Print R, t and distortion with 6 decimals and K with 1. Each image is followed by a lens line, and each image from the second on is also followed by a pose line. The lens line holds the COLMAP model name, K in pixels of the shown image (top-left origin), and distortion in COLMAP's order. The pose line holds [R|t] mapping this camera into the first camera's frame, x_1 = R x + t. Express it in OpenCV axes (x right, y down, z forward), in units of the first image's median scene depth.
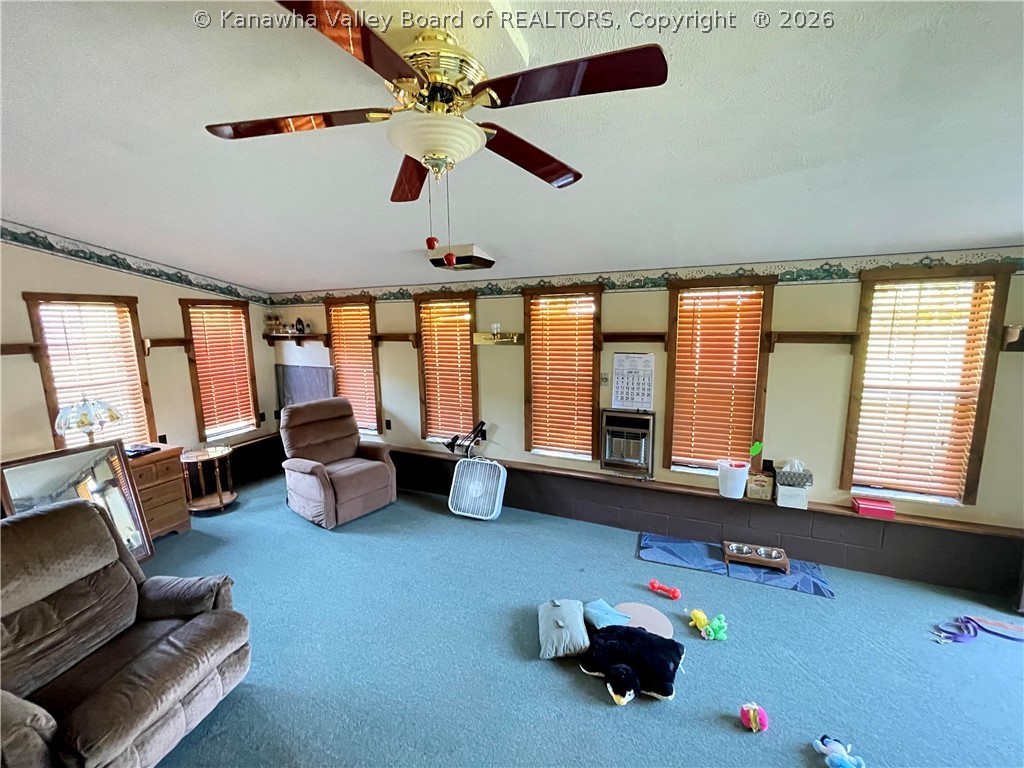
lens RADIAL K [[410.7, 0, 512.6], [0, 410.7, 380.8], [0, 0, 1]] dist [0.000477, 0.000012]
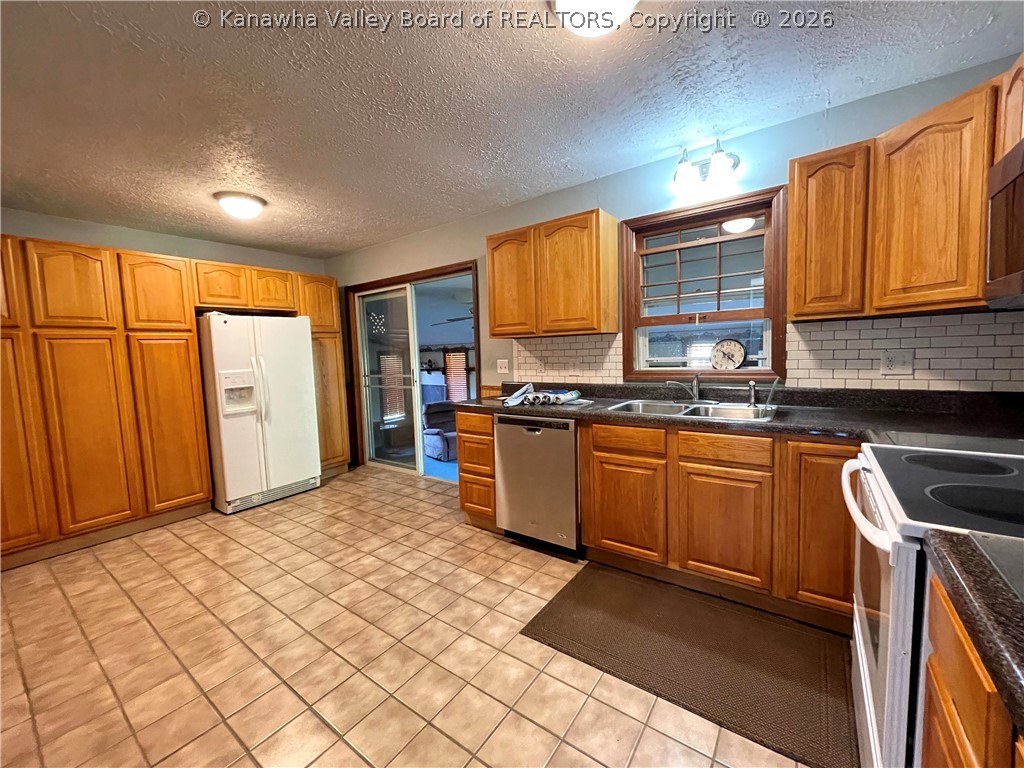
lens RADIAL K [[410.7, 0, 510.9], [0, 410.7, 384.0], [0, 0, 1]] dist [0.000477, 0.000012]
pose [[0.976053, 0.001921, -0.217526, 0.260746], [-0.016121, 0.997850, -0.063525, 0.075809], [0.216936, 0.065510, 0.973985, -0.766156]]
